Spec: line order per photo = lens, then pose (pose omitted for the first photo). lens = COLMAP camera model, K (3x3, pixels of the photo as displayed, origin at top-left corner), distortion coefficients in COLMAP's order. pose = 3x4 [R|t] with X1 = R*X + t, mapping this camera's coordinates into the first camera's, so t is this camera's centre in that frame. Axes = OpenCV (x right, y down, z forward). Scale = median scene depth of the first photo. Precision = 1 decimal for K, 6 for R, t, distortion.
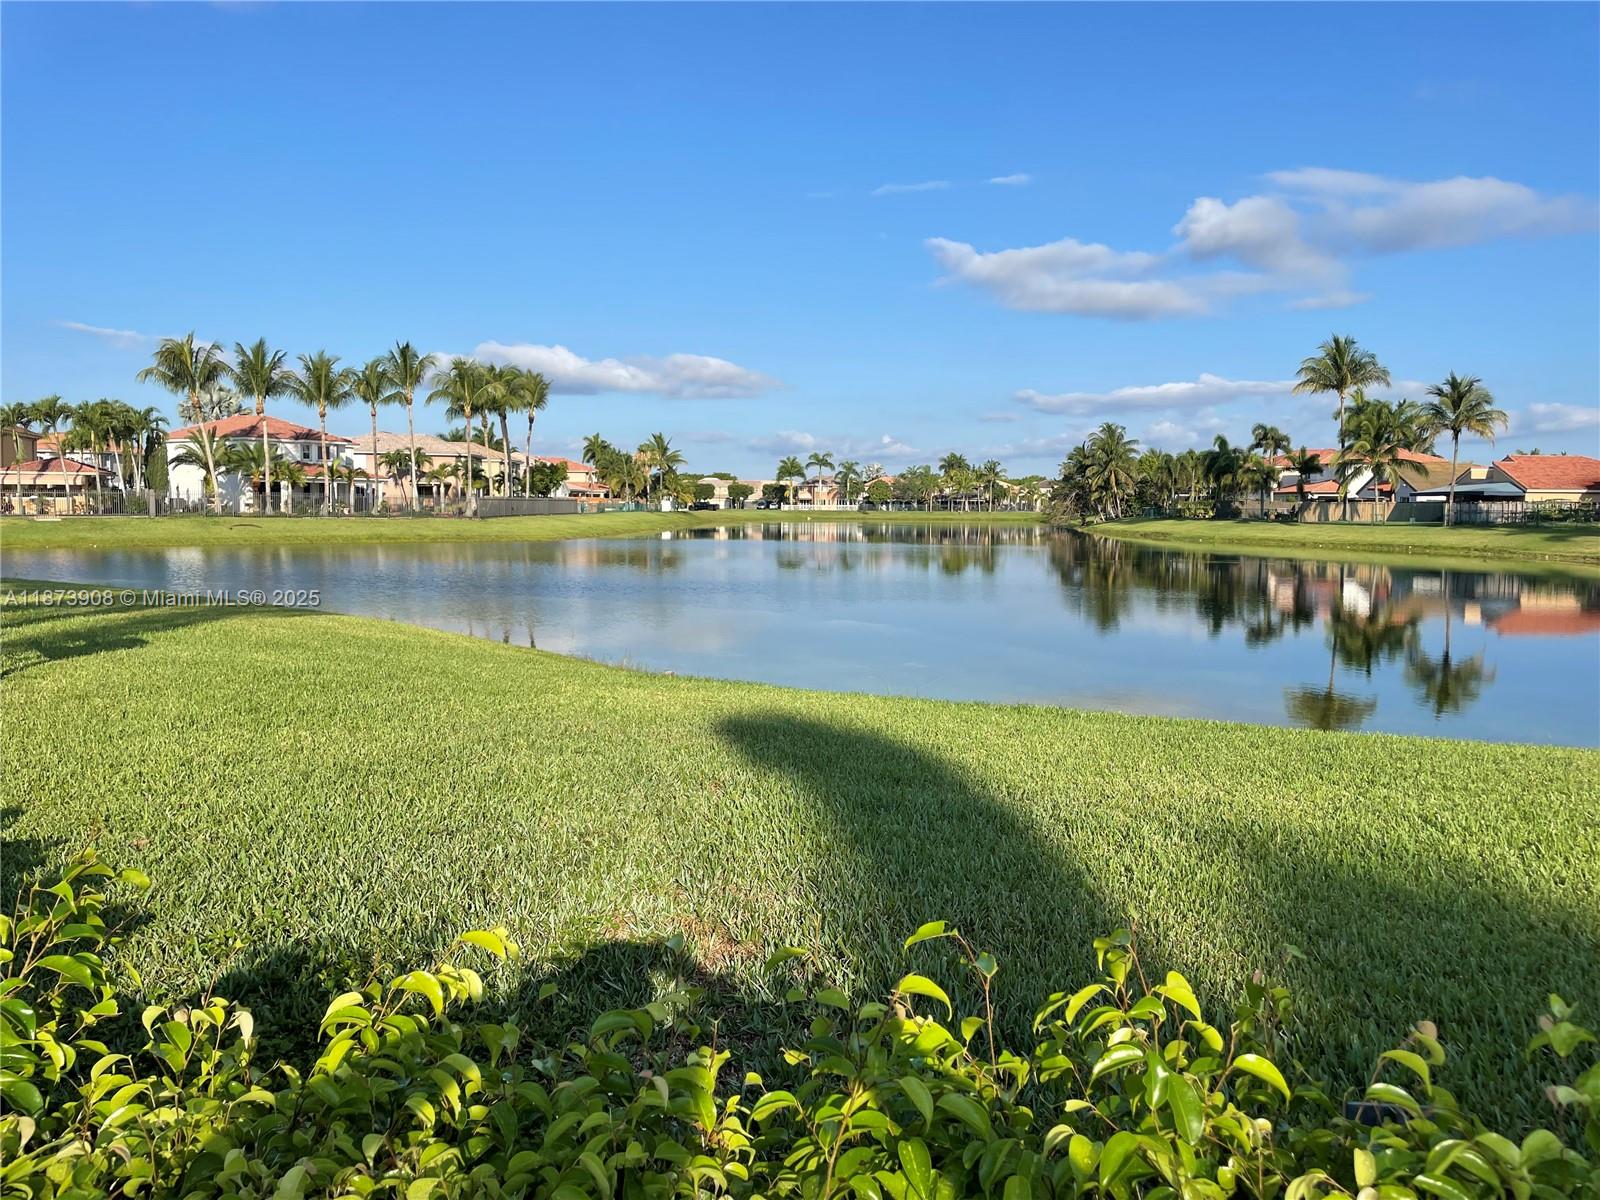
lens RADIAL K [[1203.9, 0, 799.7], [0, 1203.9, 591.2], [0, 0, 1]] dist [0.064626, -0.066346]
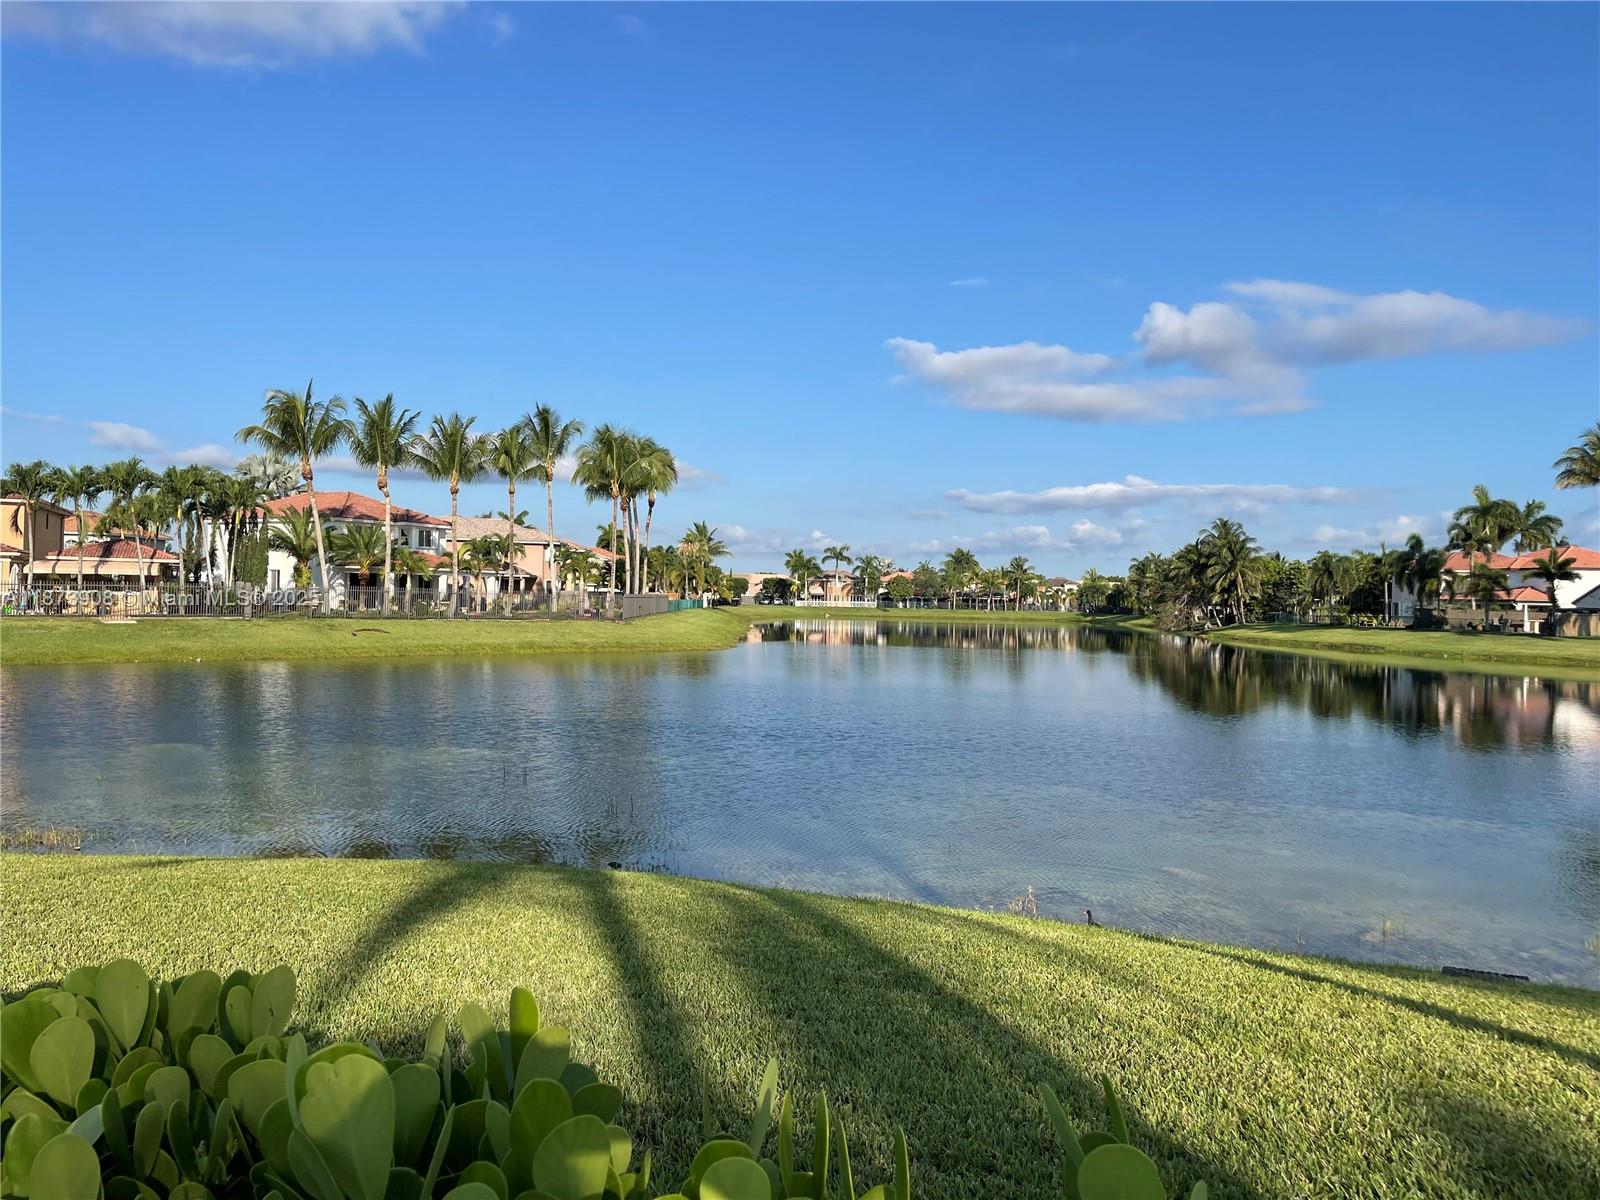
lens RADIAL K [[1203.9, 0, 800.5], [0, 1203.9, 598.9], [0, 0, 1]] dist [0.064626, -0.066346]
pose [[0.998275, 0.012884, 0.057284, -0.129197], [-0.008792, 0.997428, -0.071131, -0.012270], [-0.058053, 0.070505, 0.995821, 0.122641]]
